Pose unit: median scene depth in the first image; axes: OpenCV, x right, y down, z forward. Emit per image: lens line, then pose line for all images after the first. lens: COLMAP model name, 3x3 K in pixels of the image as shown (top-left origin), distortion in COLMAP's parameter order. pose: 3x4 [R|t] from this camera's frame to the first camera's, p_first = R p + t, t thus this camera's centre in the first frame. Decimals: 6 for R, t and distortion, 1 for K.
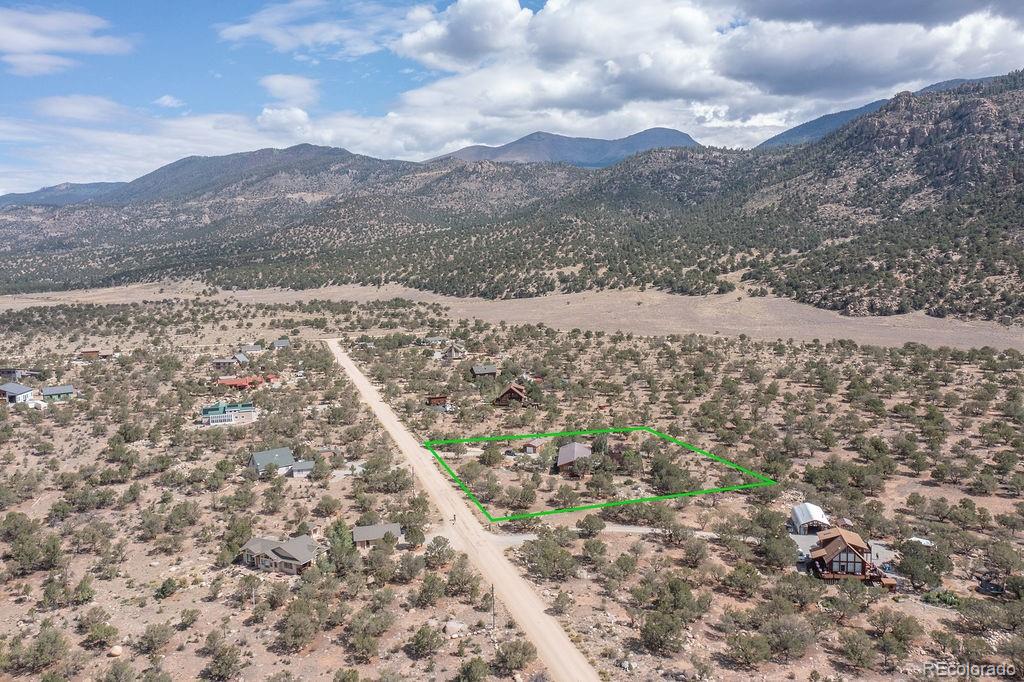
lens RADIAL K [[824.6, 0, 512.0], [0, 824.6, 341.0], [0, 0, 1]] dist [-0.004836, 0.005089]
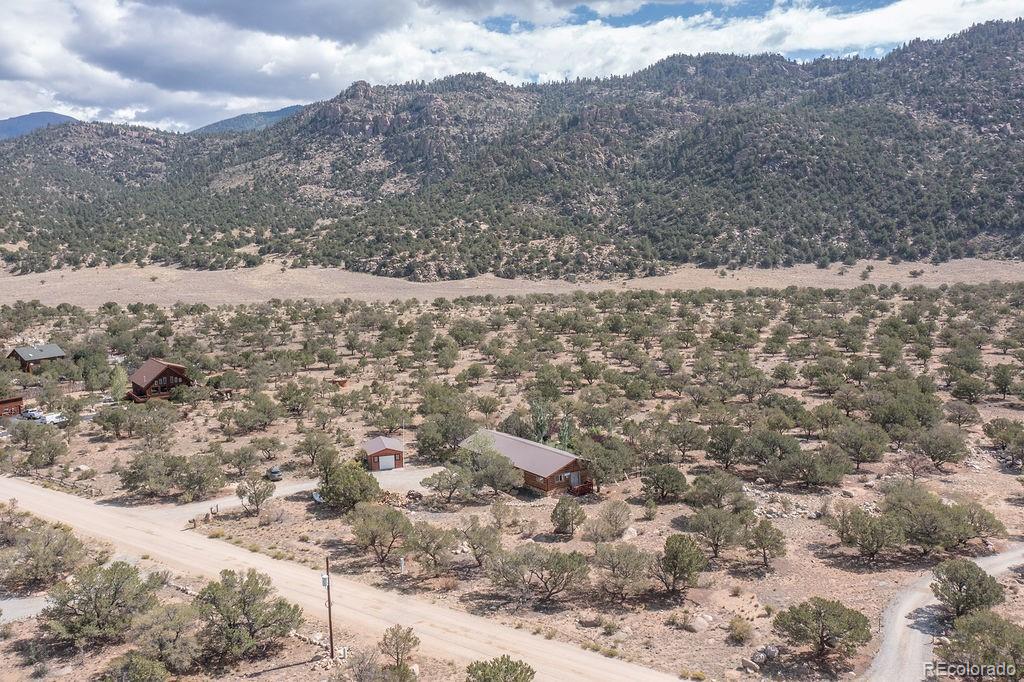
lens RADIAL K [[824.6, 0, 512.0], [0, 824.6, 341.0], [0, 0, 1]] dist [-0.004836, 0.005089]
pose [[0.772252, -0.064482, 0.632035, -0.046634], [0.069644, 0.997433, 0.016667, 0.013847], [-0.631487, 0.031146, 0.774761, 0.123069]]
